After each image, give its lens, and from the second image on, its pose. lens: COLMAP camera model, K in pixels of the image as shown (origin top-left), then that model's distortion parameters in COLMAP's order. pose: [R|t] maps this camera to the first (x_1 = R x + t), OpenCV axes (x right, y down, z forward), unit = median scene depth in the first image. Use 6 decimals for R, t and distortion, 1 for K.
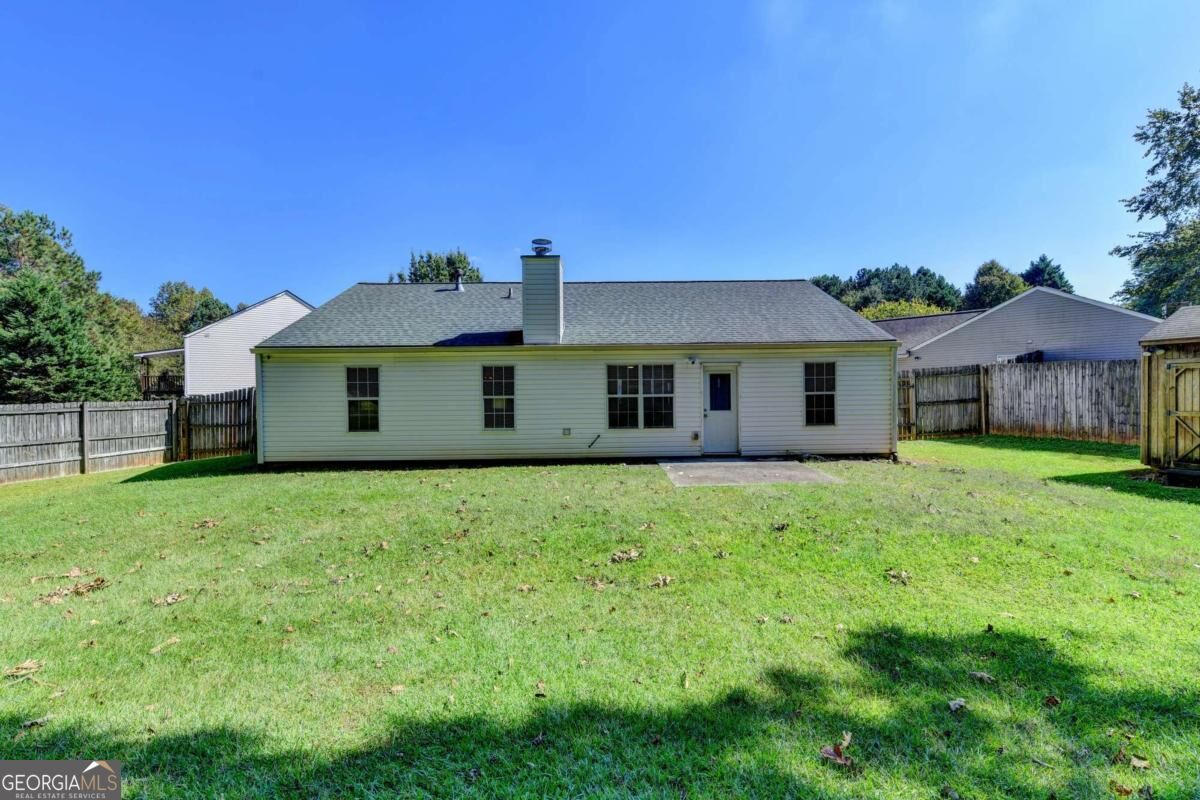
lens RADIAL K [[511.9, 0, 599.3], [0, 511.9, 400.0], [0, 0, 1]] dist [-0.001362, -0.000195]
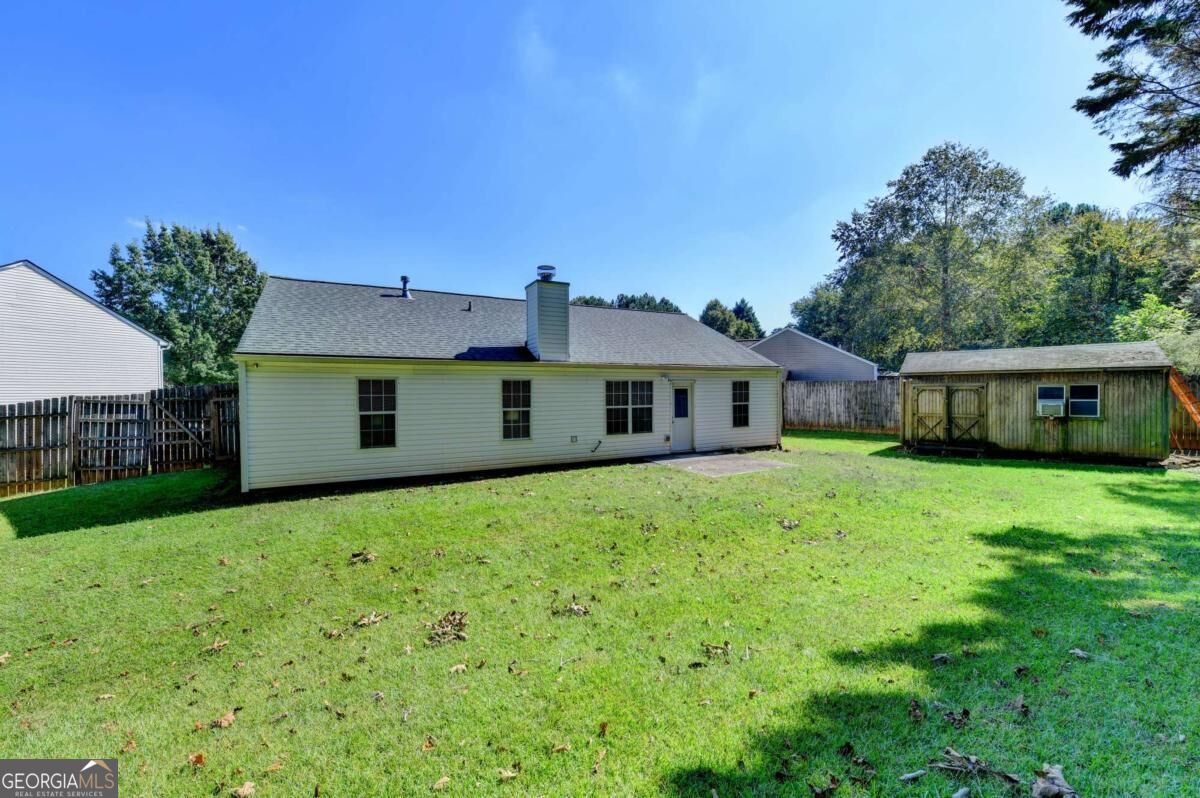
lens RADIAL K [[486.5, 0, 604.8], [0, 486.5, 399.9], [0, 0, 1]] dist [-0.002872, -0.000263]
pose [[0.883496, -0.003532, 0.468426, -0.504954], [0.005936, 0.999976, -0.003656, -0.020194], [-0.468402, 0.006010, 0.883495, 0.016986]]
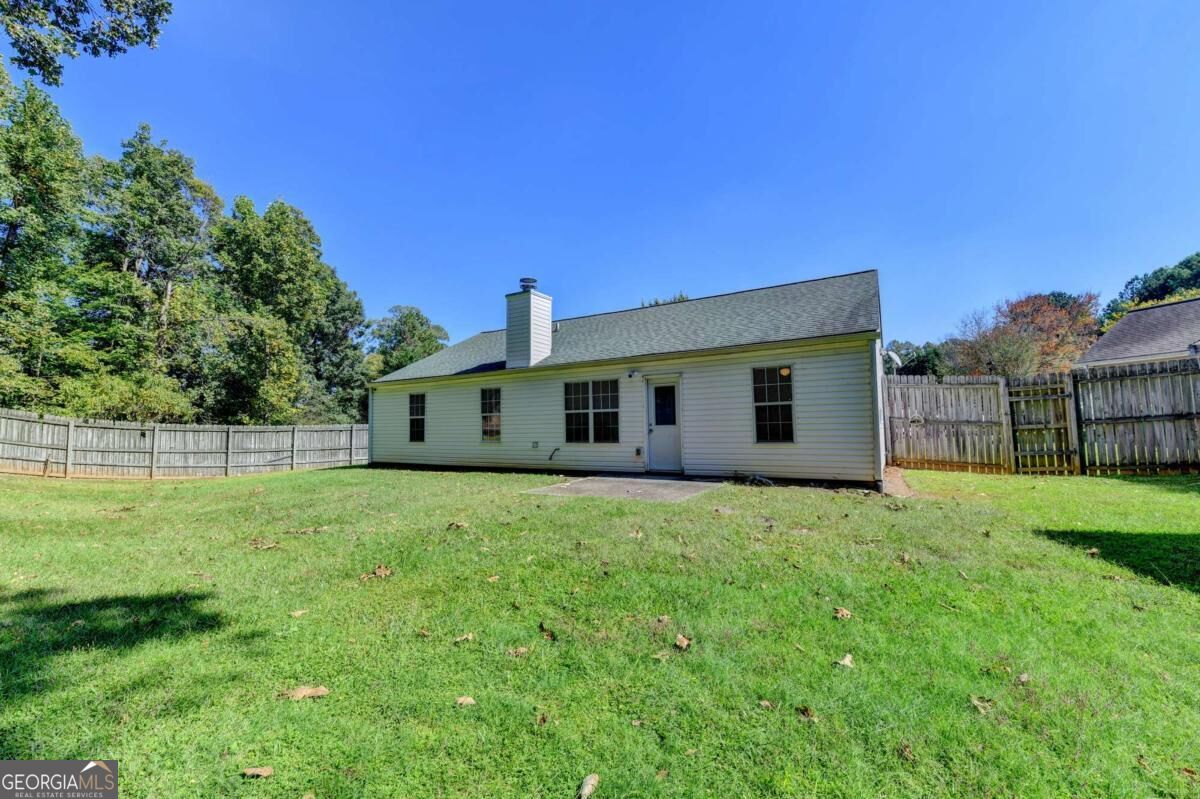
lens RADIAL K [[481.3, 0, 606.3], [0, 481.3, 397.9], [0, 0, 1]] dist [-0.006892, -0.000116]
pose [[0.845465, -0.034820, -0.532894, 0.621415], [-0.003231, 0.997520, -0.070305, 0.033163], [0.534021, 0.061162, 0.843256, 0.196688]]
